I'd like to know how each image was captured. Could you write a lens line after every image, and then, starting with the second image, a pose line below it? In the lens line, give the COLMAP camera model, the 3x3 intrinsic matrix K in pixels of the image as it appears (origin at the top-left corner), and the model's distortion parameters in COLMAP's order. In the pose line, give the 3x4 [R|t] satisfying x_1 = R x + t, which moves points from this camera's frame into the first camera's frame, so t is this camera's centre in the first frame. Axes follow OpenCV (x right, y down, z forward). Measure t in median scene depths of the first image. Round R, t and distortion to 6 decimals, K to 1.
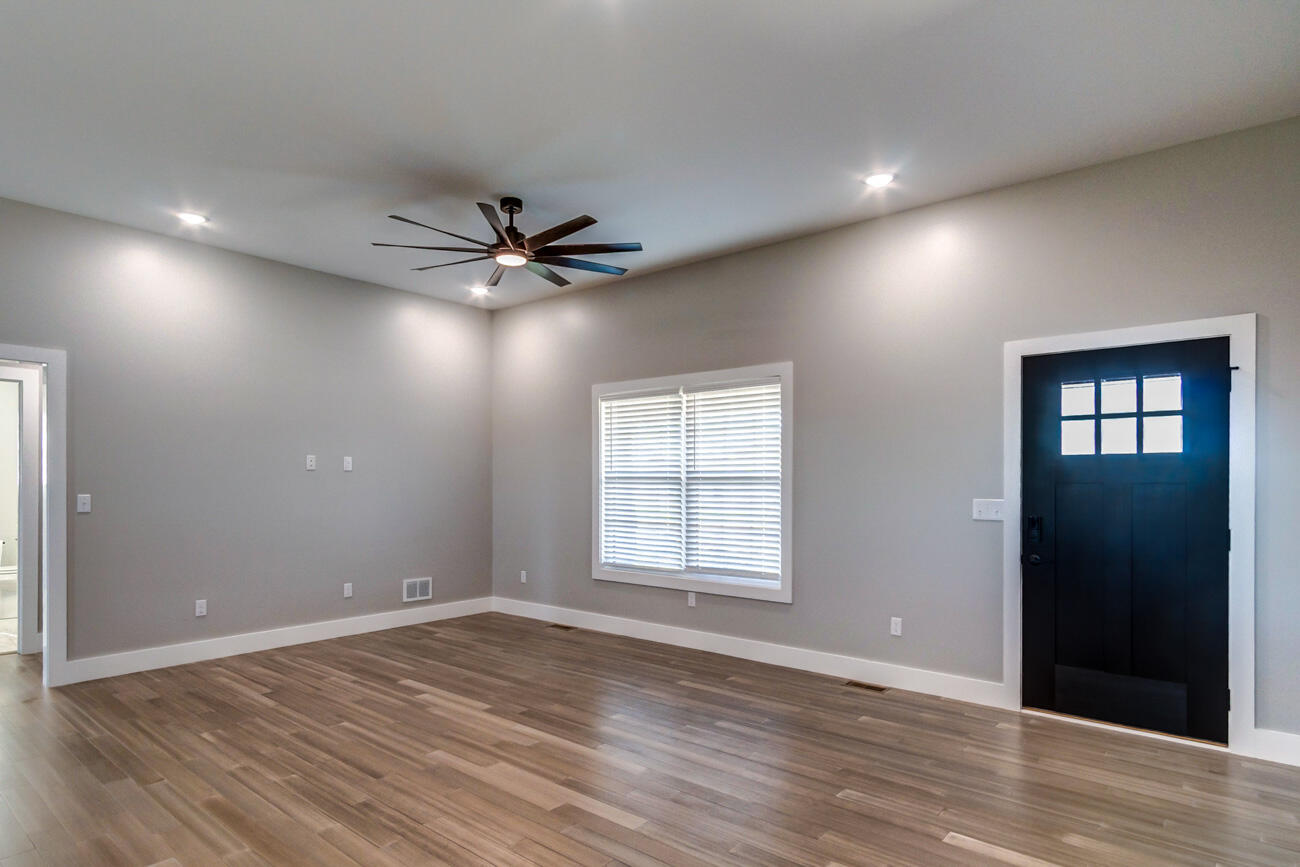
lens RADIAL K [[714.2, 0, 648.8], [0, 714.2, 476.7], [0, 0, 1]] dist [0.005221, 0.003007]
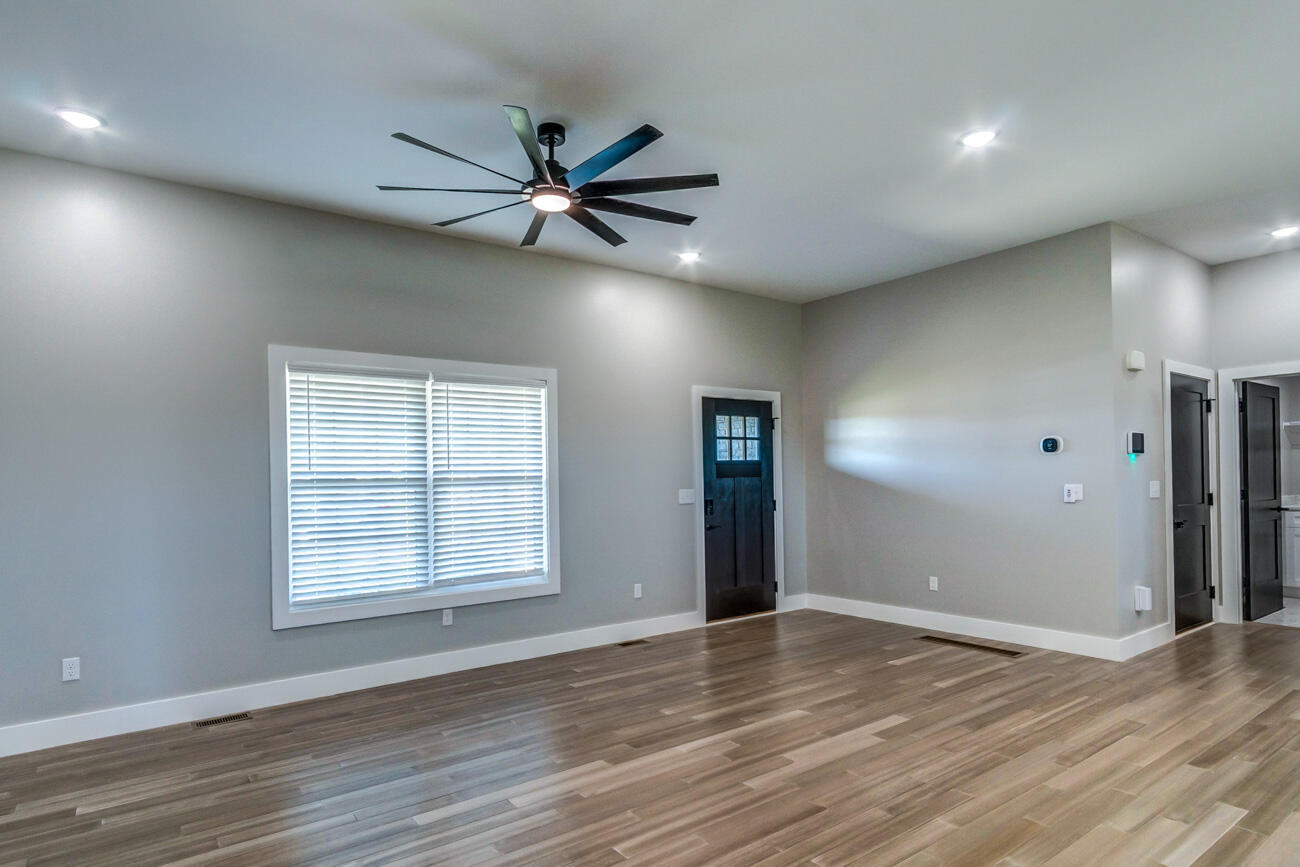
lens RADIAL K [[690.1, 0, 651.1], [0, 690.1, 472.9], [0, 0, 1]] dist [0.002459, 0.000810]
pose [[0.245225, 0.000305, 0.969466, -0.776113], [0.014031, 0.999894, -0.003864, 0.001386], [-0.969365, 0.014550, 0.245195, 0.606977]]
